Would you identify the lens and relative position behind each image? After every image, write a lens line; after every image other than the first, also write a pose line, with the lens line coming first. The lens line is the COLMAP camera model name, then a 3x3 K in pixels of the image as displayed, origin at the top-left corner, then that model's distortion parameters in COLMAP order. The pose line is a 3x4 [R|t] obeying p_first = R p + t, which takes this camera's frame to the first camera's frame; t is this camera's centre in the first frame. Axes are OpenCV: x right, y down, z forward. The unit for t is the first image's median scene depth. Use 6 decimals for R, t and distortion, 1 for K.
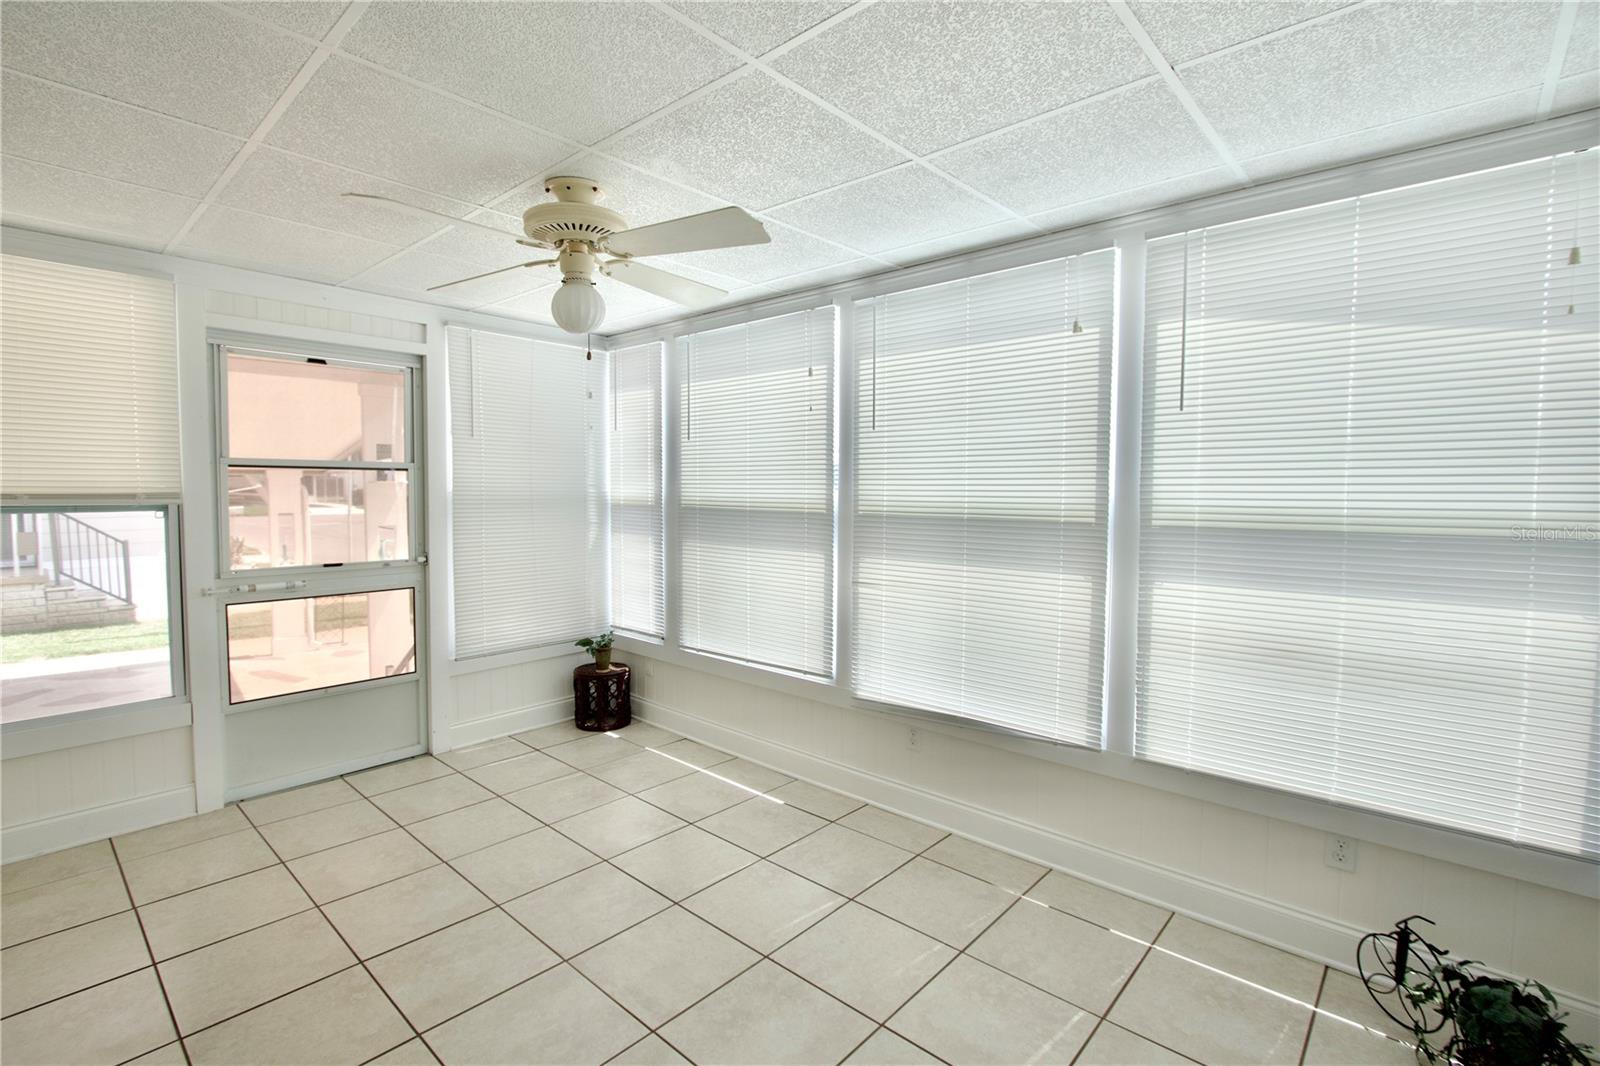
lens RADIAL K [[738.5, 0, 802.0], [0, 738.5, 532.6], [0, 0, 1]] dist [-0.015434, 0.001900]
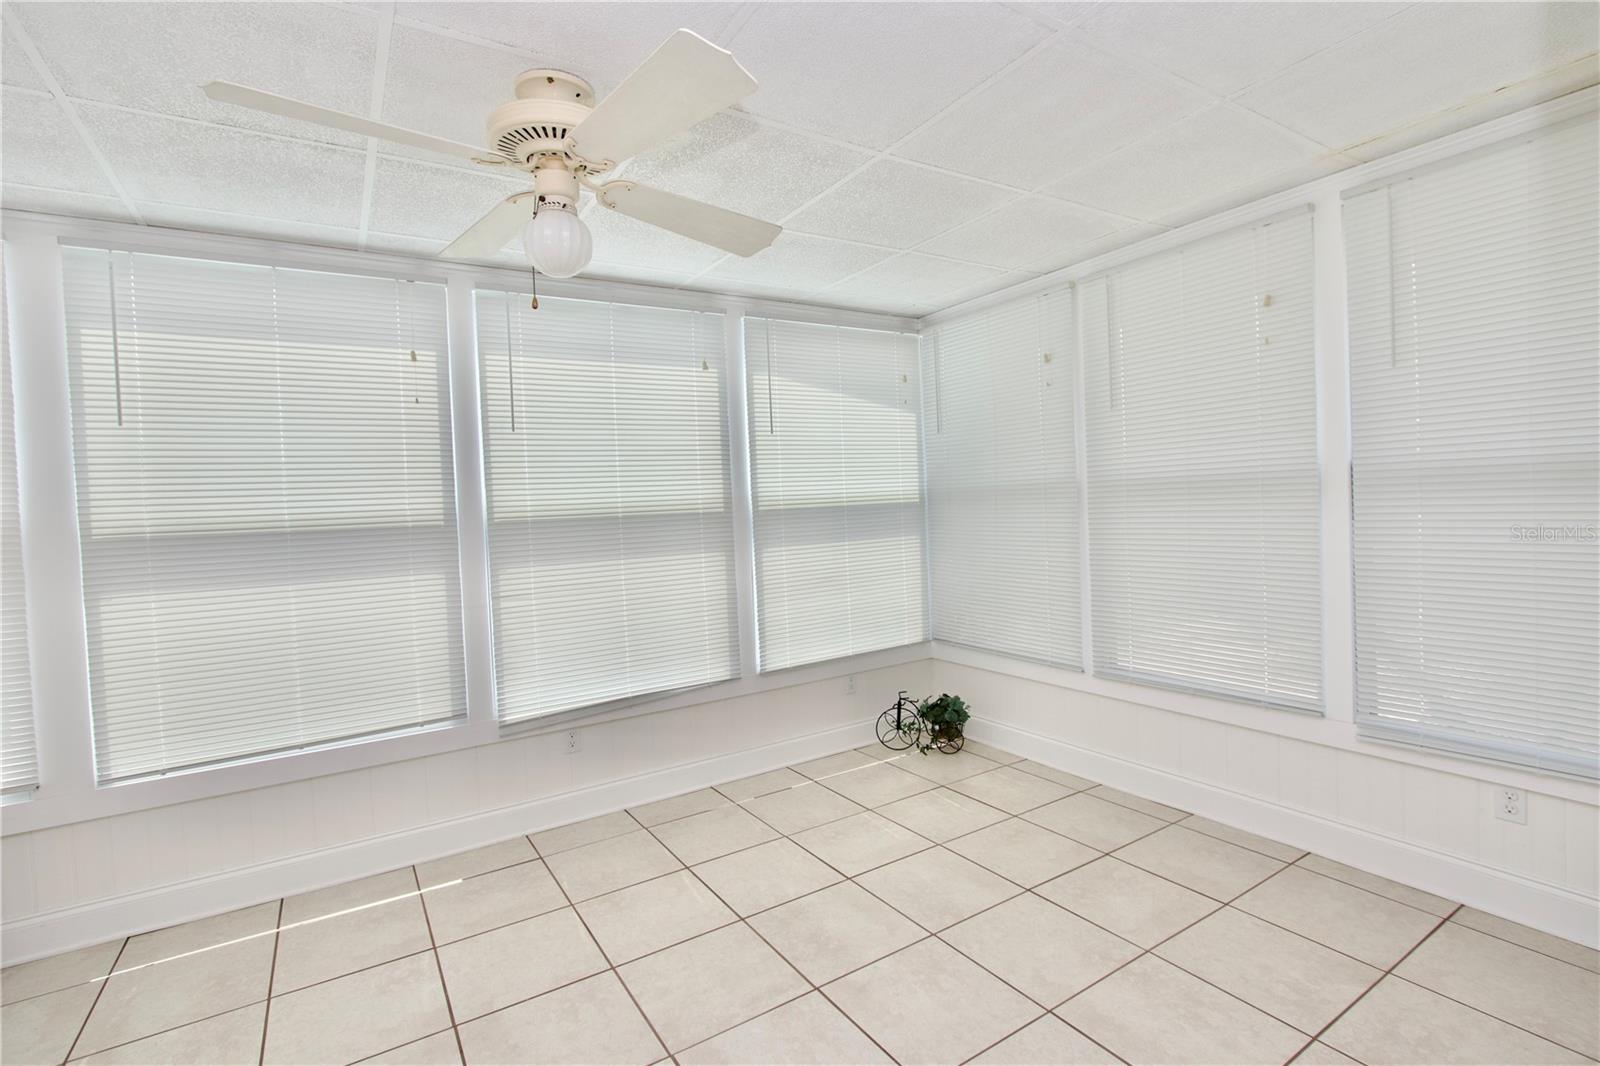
lens RADIAL K [[738.5, 0, 799.1], [0, 738.5, 524.3], [0, 0, 1]] dist [-0.015434, 0.001900]
pose [[0.276012, -0.050984, 0.959801, -0.772153], [0.097749, 0.994904, 0.024738, -0.009621], [-0.956171, 0.086992, 0.279589, 0.432370]]
